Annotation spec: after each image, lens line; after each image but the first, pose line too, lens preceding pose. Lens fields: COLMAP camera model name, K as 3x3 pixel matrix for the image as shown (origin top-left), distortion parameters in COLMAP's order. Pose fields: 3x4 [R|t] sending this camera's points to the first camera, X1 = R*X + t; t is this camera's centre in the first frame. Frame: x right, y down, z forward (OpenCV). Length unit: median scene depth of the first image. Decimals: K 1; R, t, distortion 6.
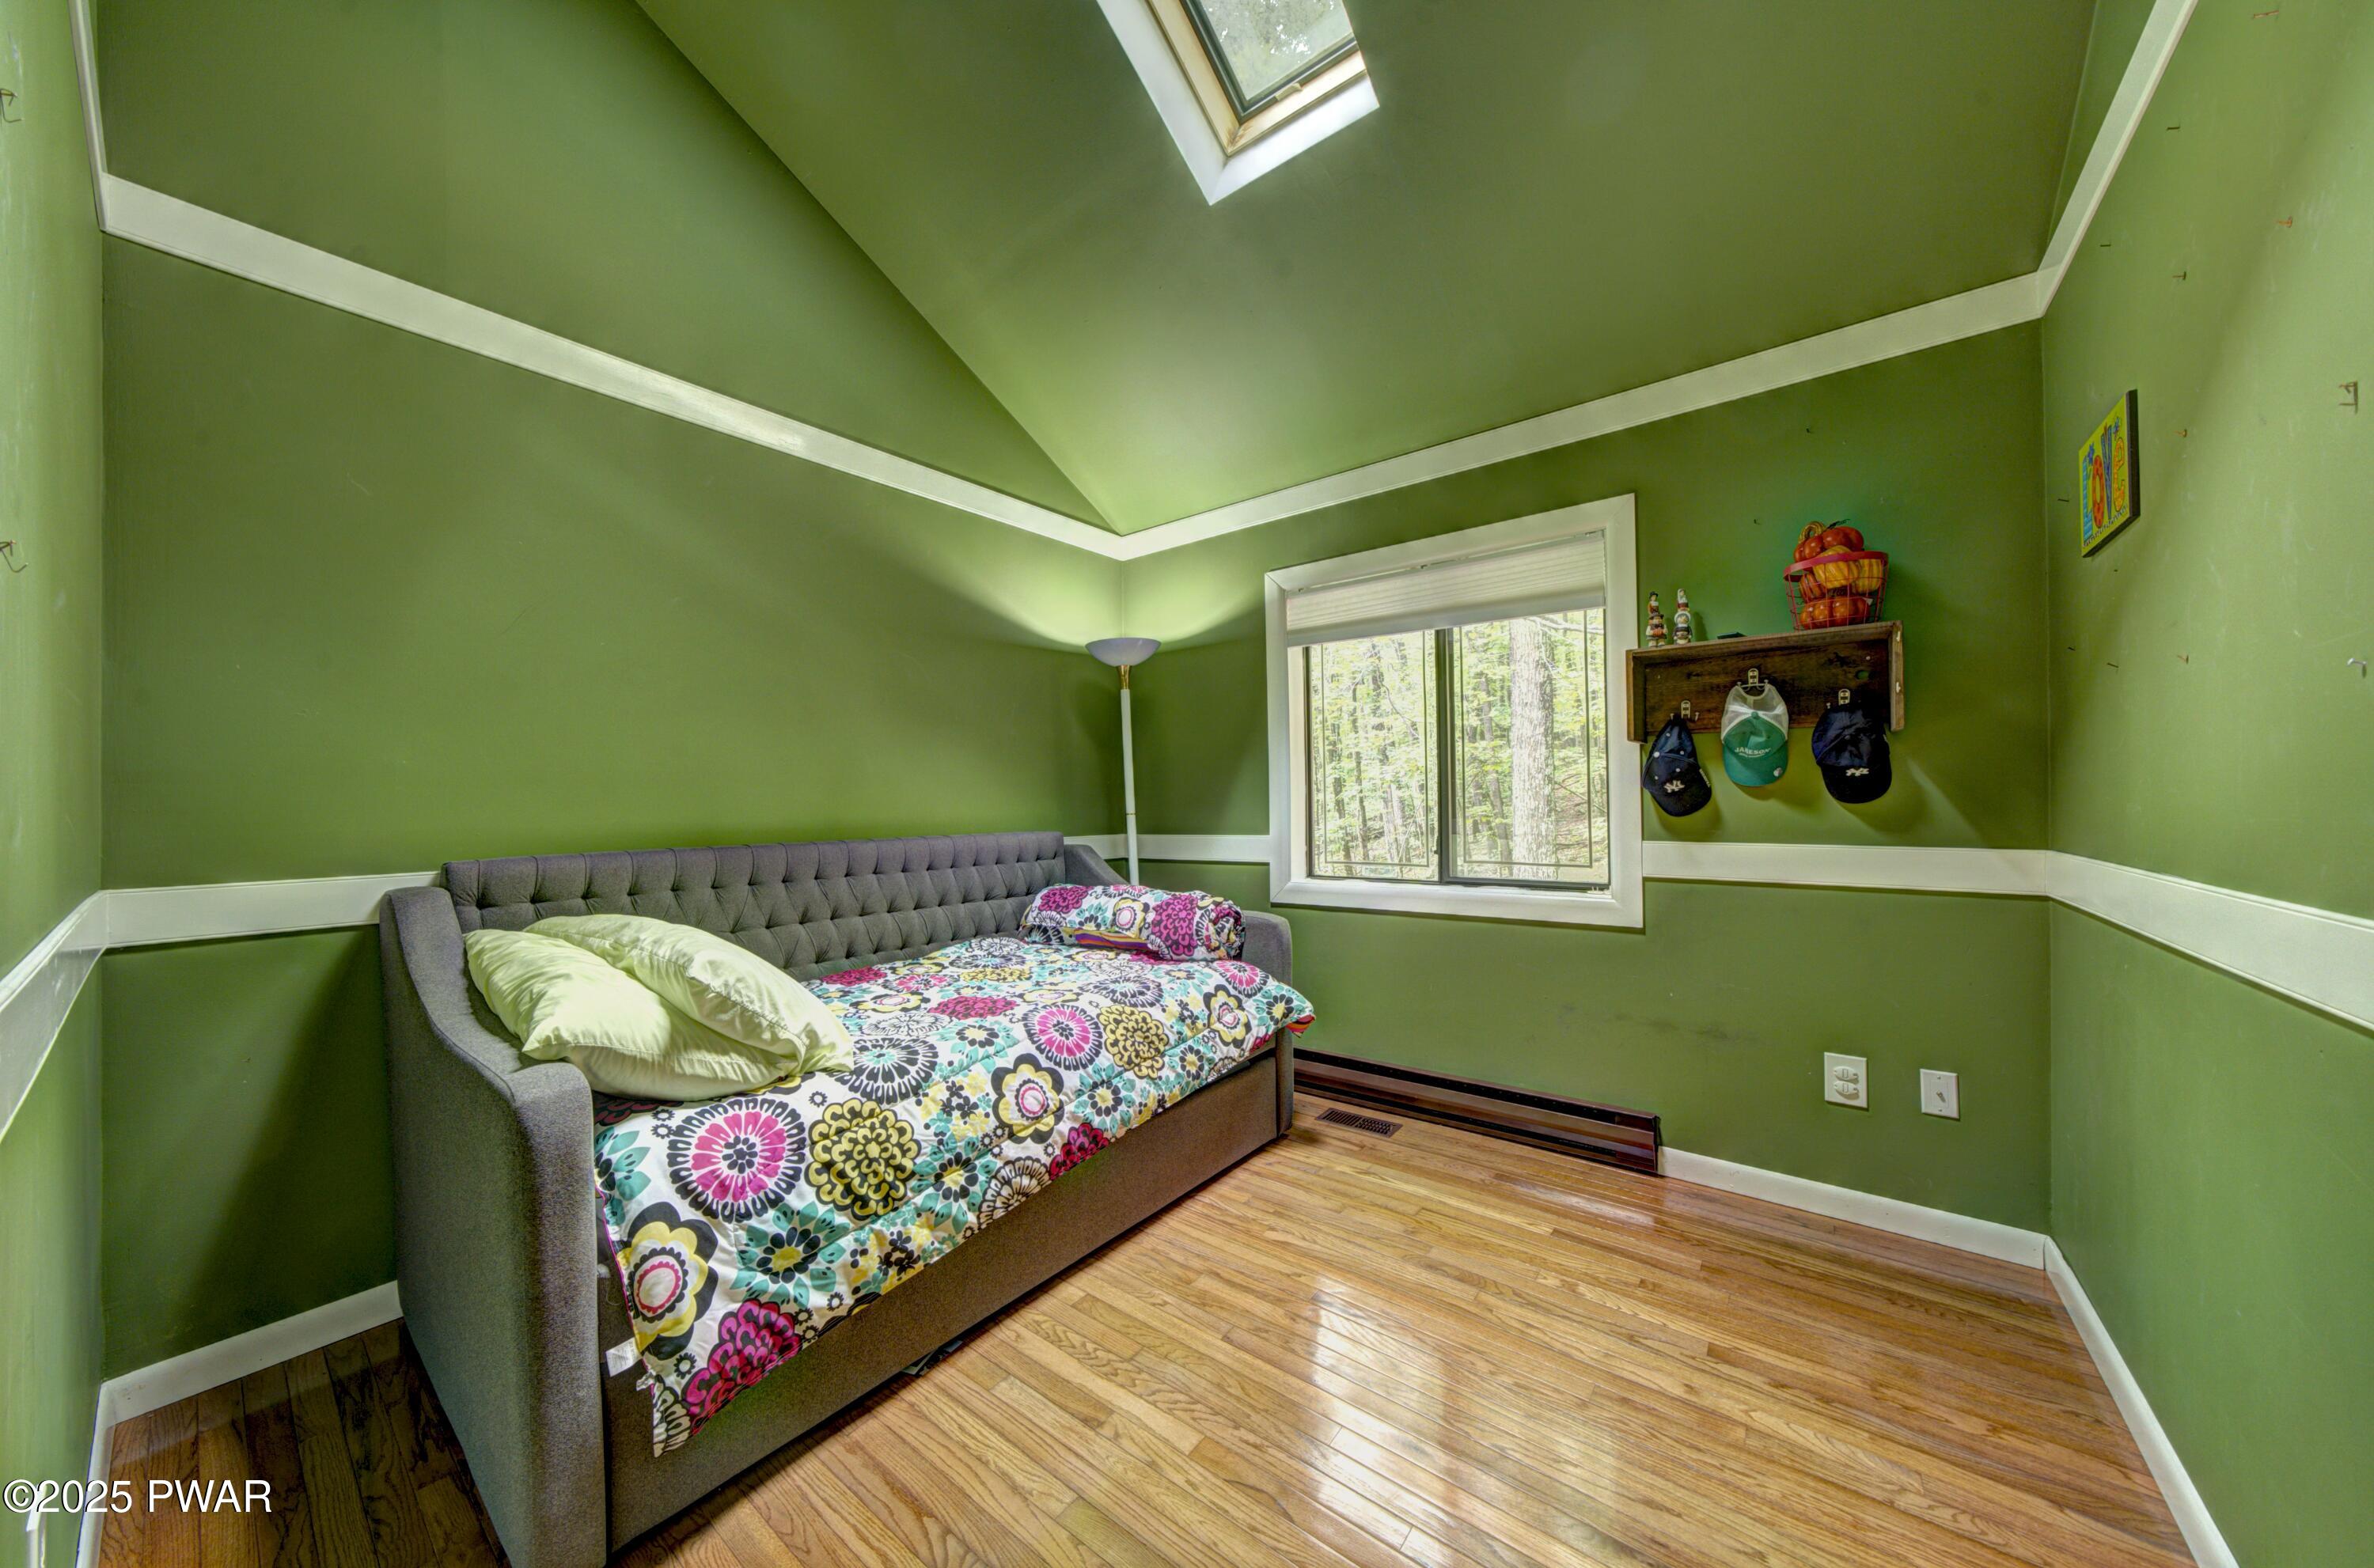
lens RADIAL K [[798.0, 0, 1190.5], [0, 798.0, 794.2], [0, 0, 1]] dist [-0.010632, 0.002741]
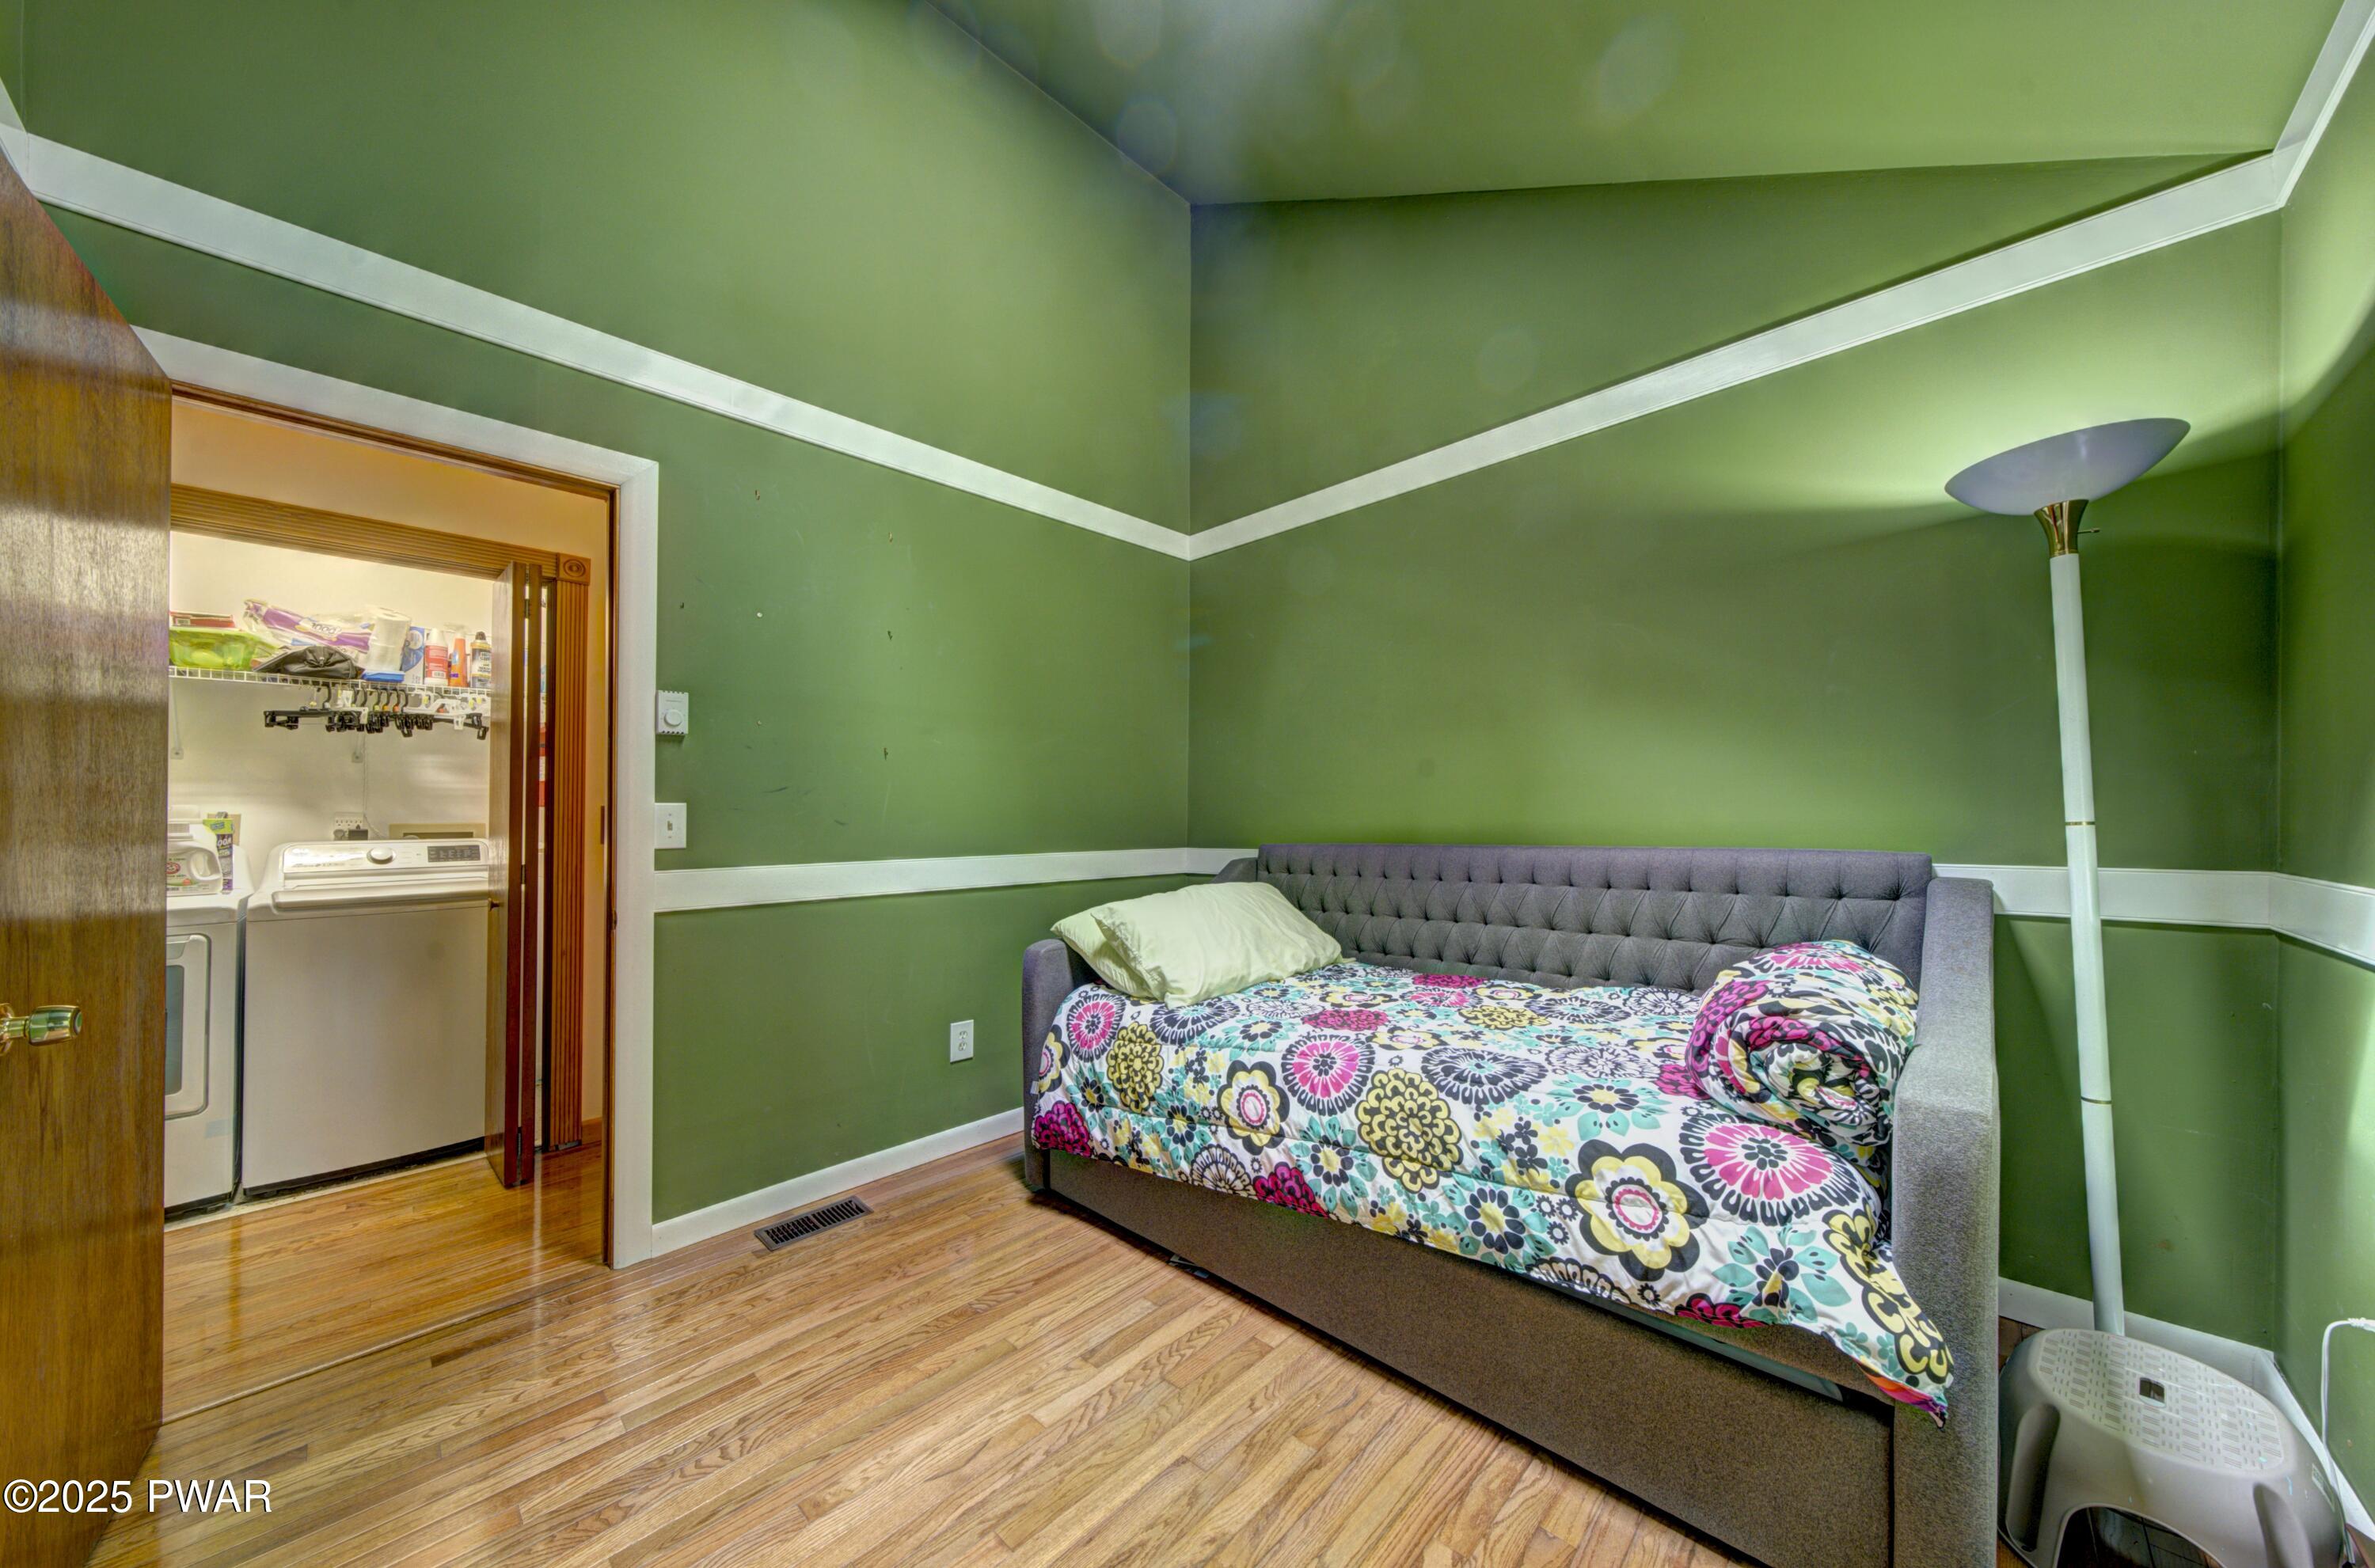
lens RADIAL K [[798.3, 0, 1184.9], [0, 798.3, 770.9], [0, 0, 1]] dist [-0.010632, 0.002741]
pose [[-0.116924, -0.051887, -0.991785, 0.770352], [0.032668, 0.997893, -0.056058, 0.008510], [0.992603, -0.038954, -0.114982, 0.956003]]
